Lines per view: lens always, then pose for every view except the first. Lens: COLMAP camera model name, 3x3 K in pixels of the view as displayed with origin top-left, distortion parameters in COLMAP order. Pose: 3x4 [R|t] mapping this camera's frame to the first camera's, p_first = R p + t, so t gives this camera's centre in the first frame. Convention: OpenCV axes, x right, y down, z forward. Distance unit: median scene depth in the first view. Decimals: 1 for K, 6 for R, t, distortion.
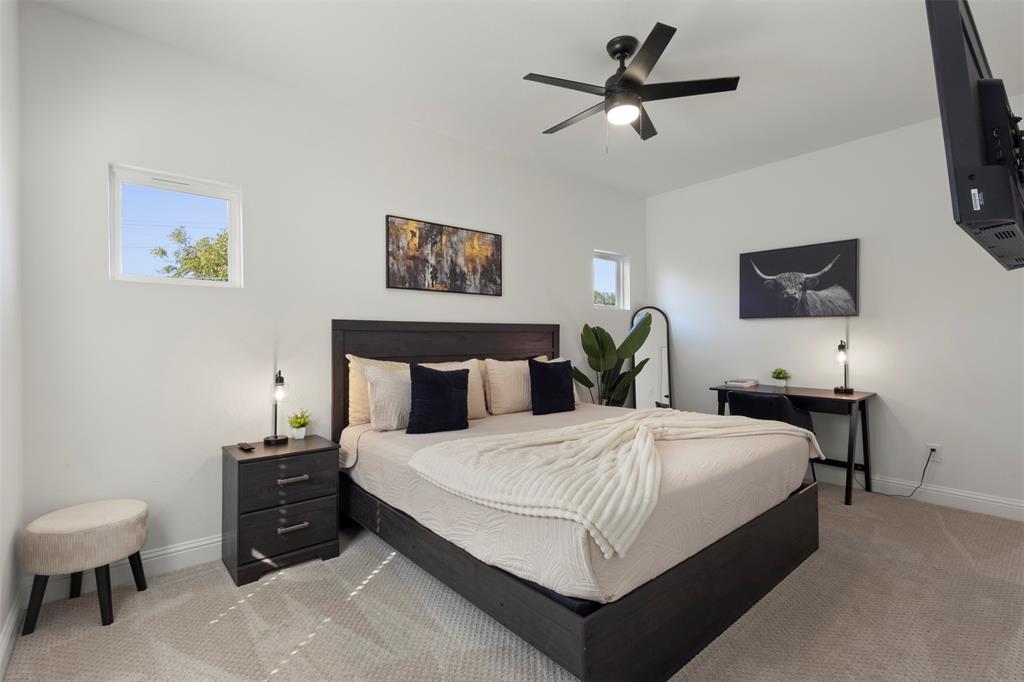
lens RADIAL K [[473.6, 0, 516.7], [0, 473.6, 338.9], [0, 0, 1]] dist [0.003460, 0.000720]
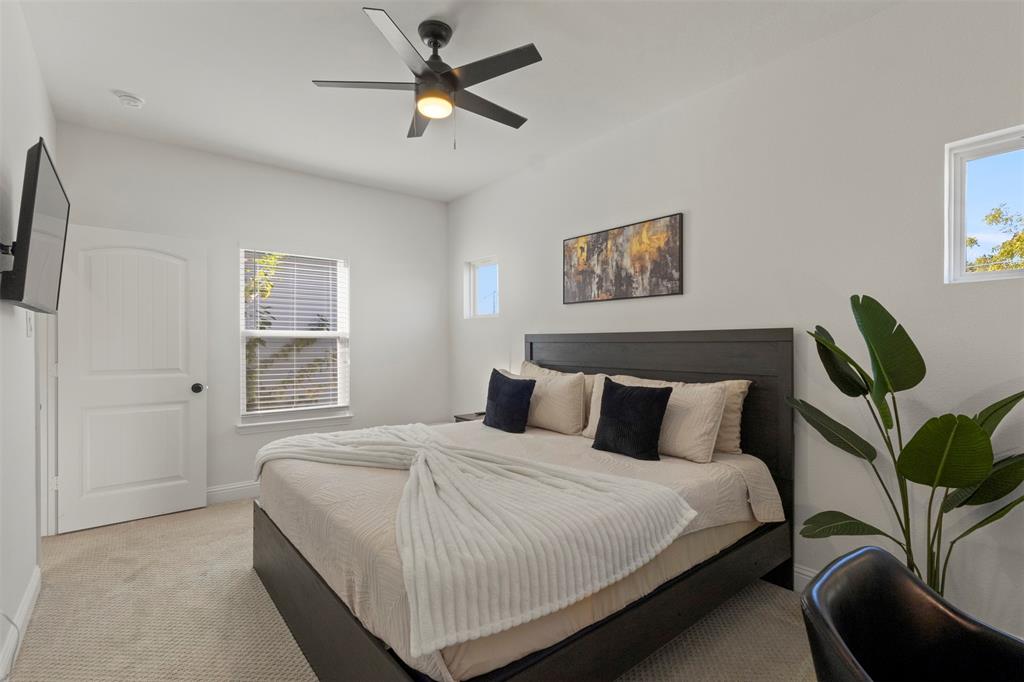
lens RADIAL K [[473.6, 0, 511.6], [0, 473.6, 345.3], [0, 0, 1]] dist [0.003460, 0.000720]
pose [[-0.014689, 0.000348, -0.999892, 0.765472], [-0.009300, 0.999957, 0.000484, -0.008711], [0.999849, 0.009306, -0.014685, 0.797625]]
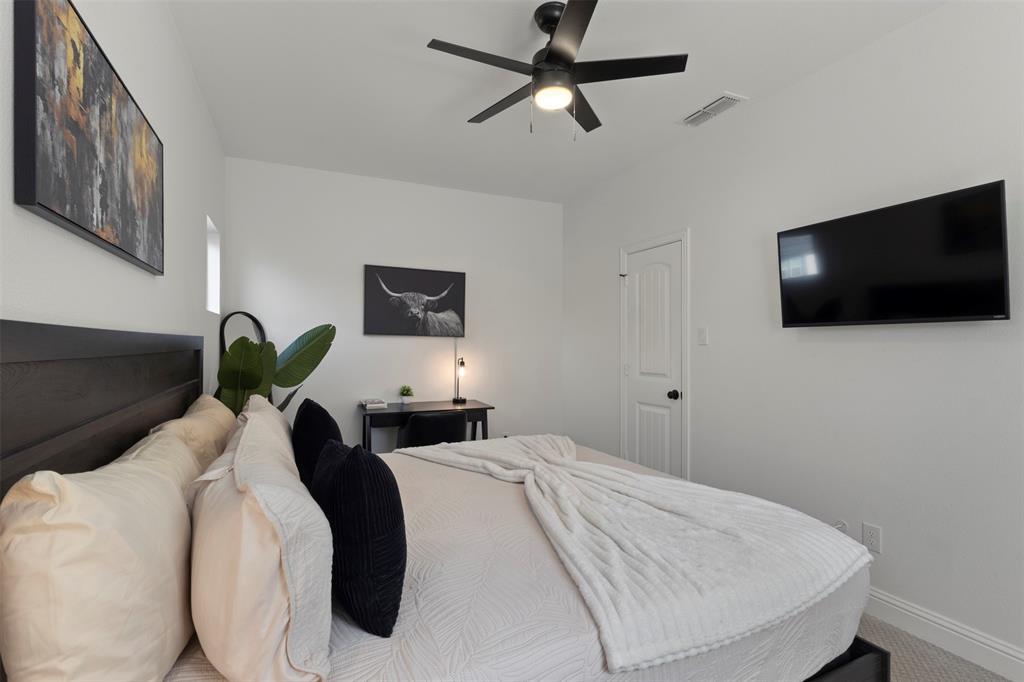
lens RADIAL K [[473.6, 0, 511.4], [0, 473.6, 343.1], [0, 0, 1]] dist [0.003460, 0.000720]
pose [[0.269249, 0.010503, 0.963013, -0.413423], [-0.005197, 0.999942, -0.009453, -0.023288], [-0.963057, -0.002459, 0.269288, 0.583844]]
